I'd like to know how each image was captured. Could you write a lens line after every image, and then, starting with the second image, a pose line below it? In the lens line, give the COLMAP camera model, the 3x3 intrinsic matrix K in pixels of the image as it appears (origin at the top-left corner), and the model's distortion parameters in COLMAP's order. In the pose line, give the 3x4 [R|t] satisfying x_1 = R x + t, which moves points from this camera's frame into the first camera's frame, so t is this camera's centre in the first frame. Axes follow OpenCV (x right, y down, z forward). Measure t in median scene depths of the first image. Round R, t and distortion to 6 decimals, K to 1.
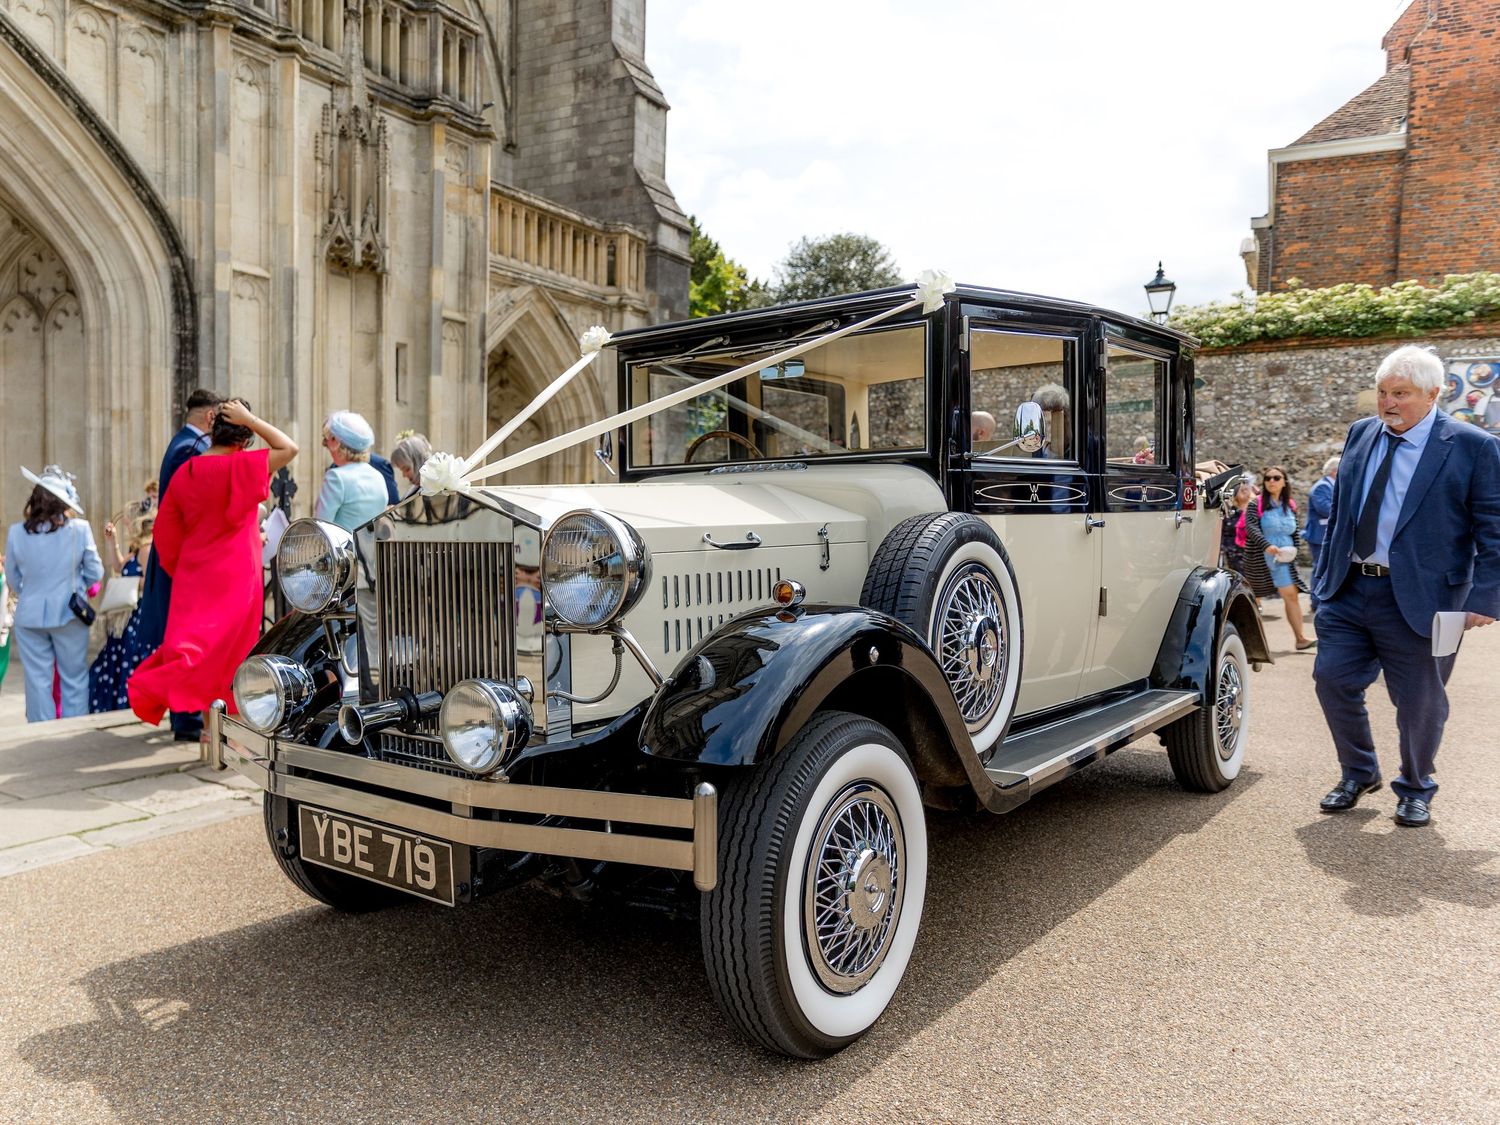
lens RADIAL K [[1165.1, 0, 701.5], [0, 1165.1, 574.3], [0, 0, 1]] dist [0.023119, 0.010214]
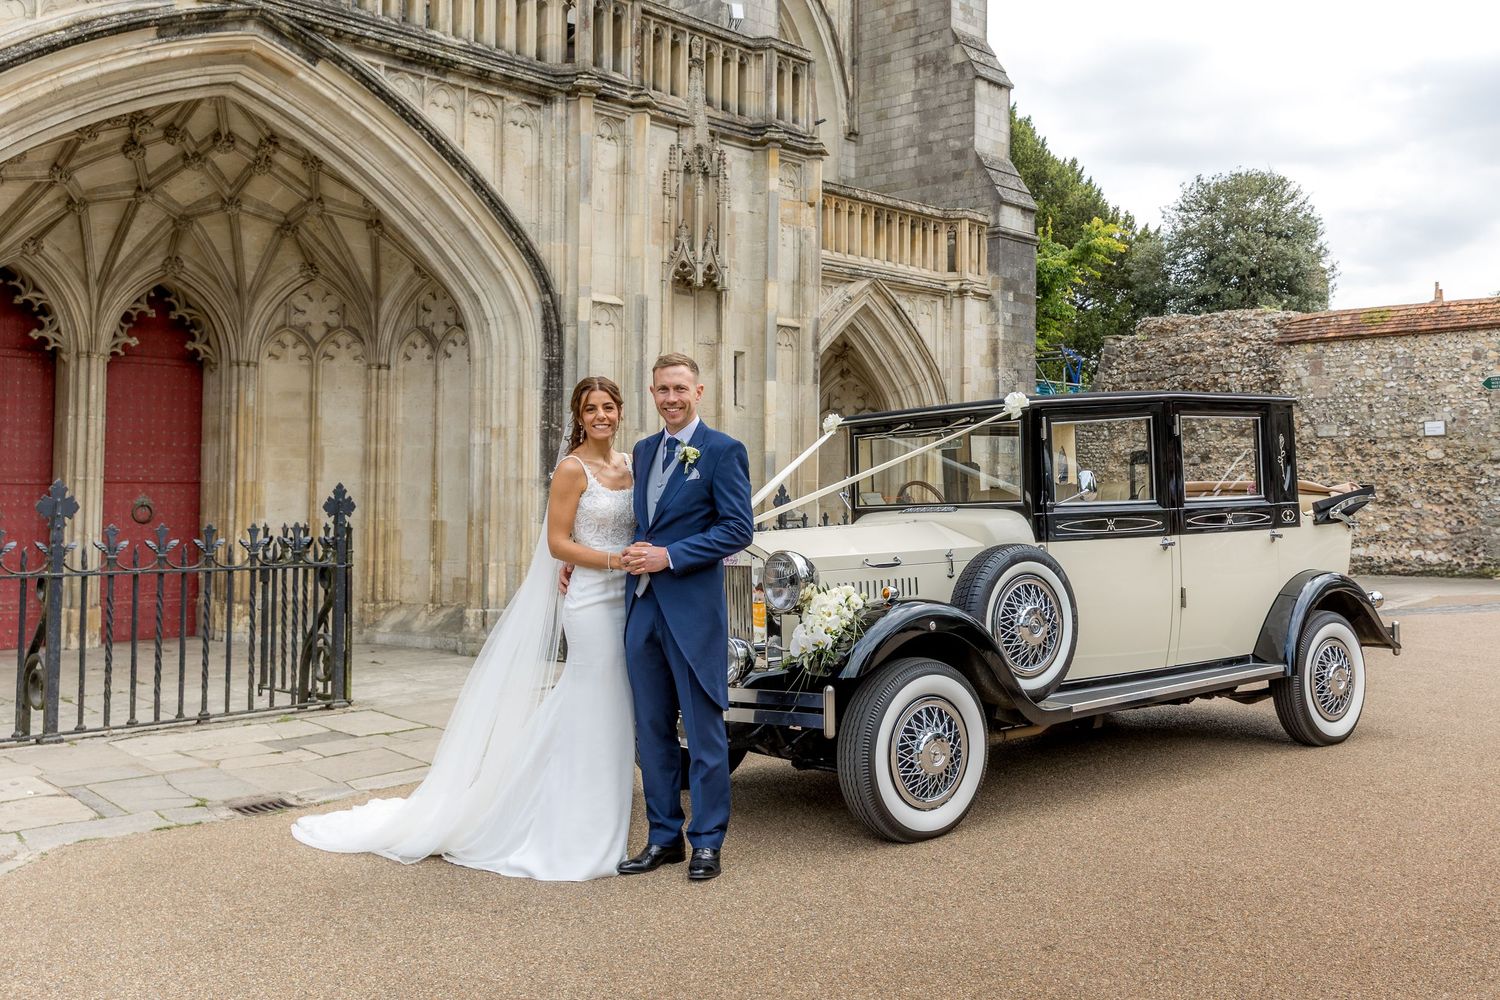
lens RADIAL K [[1395.8, 0, 848.5], [0, 1395.8, 457.7], [0, 0, 1]] dist [0.068499, 0.000000]
pose [[0.982018, -0.019418, -0.187785, 0.085945], [0.005558, 0.997239, -0.074052, -0.006987], [0.188704, 0.071677, 0.979415, -0.245070]]
